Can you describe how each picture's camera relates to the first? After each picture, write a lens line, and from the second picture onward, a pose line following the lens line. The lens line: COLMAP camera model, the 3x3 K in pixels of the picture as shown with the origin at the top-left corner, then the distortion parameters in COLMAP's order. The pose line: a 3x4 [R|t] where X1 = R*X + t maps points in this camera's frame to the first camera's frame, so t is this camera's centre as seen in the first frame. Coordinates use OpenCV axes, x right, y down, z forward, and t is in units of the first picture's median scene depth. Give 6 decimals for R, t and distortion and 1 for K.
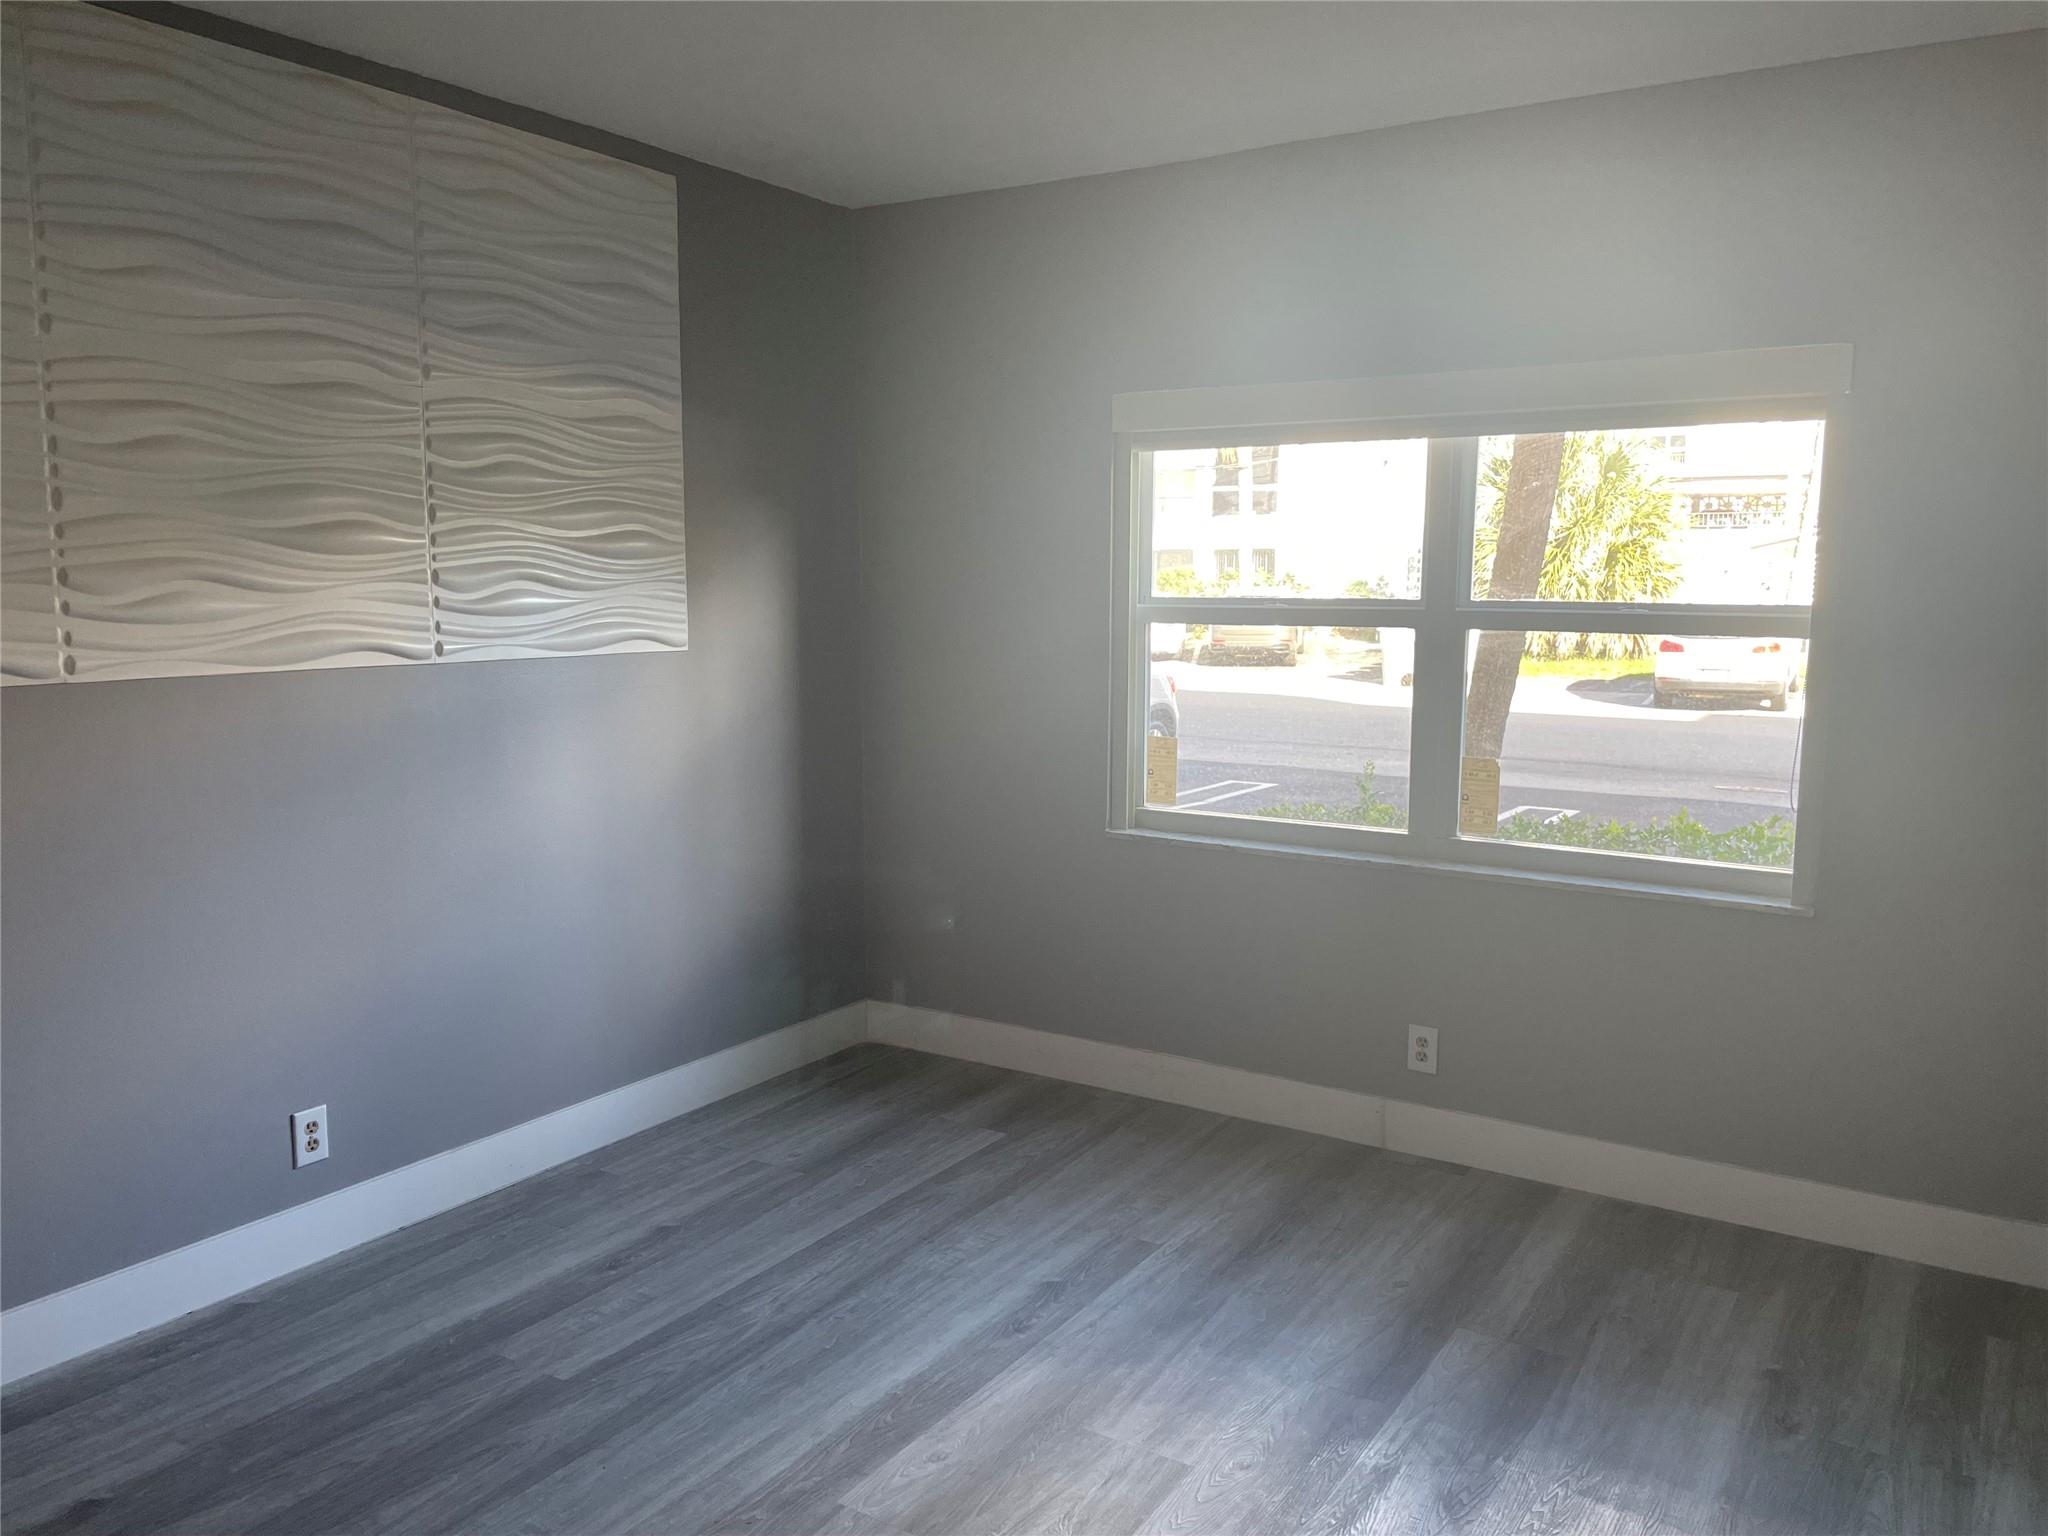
lens RADIAL K [[1483.7, 0, 1020.4], [0, 1483.7, 748.2], [0, 0, 1]] dist [0.121657, -0.152464]
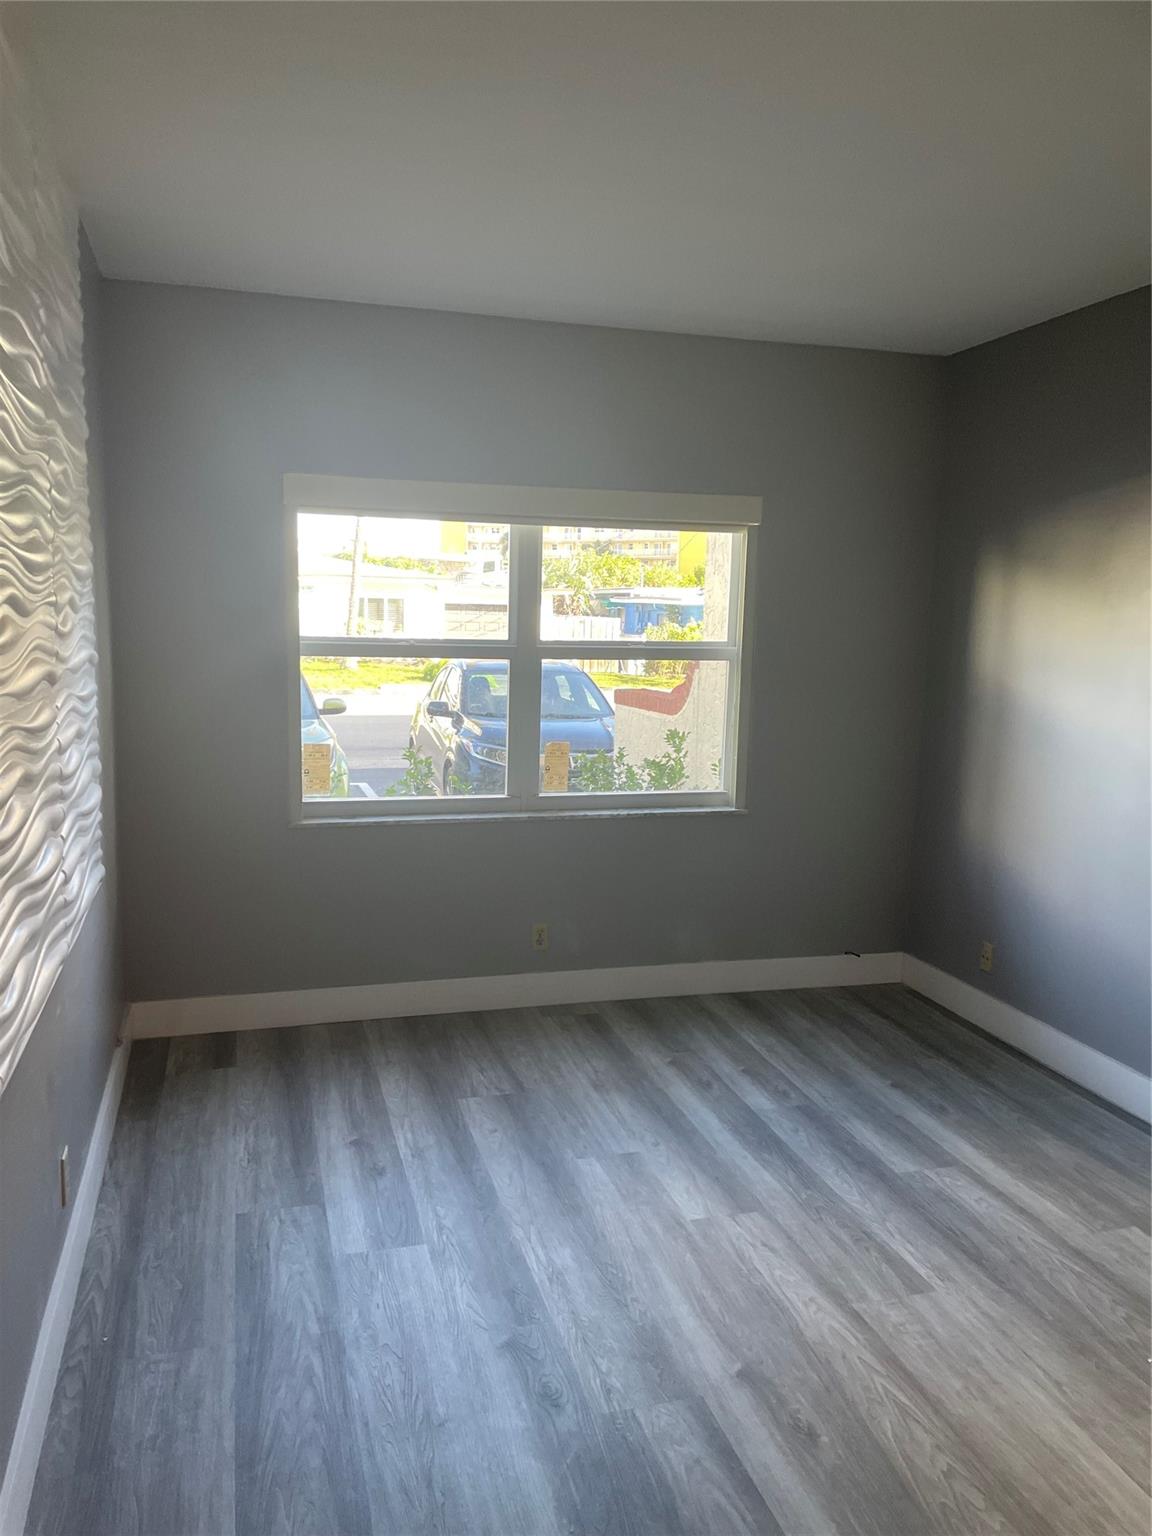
lens RADIAL K [[1154.2, 0, 576.0], [0, 1154.2, 768.0], [0, 0, 1]] dist [0.063861, -0.059680]
pose [[0.628898, -0.088194, 0.772469, -1.841281], [0.068548, 0.995966, 0.057904, -0.105084], [-0.774460, 0.016535, 0.632407, 0.682100]]
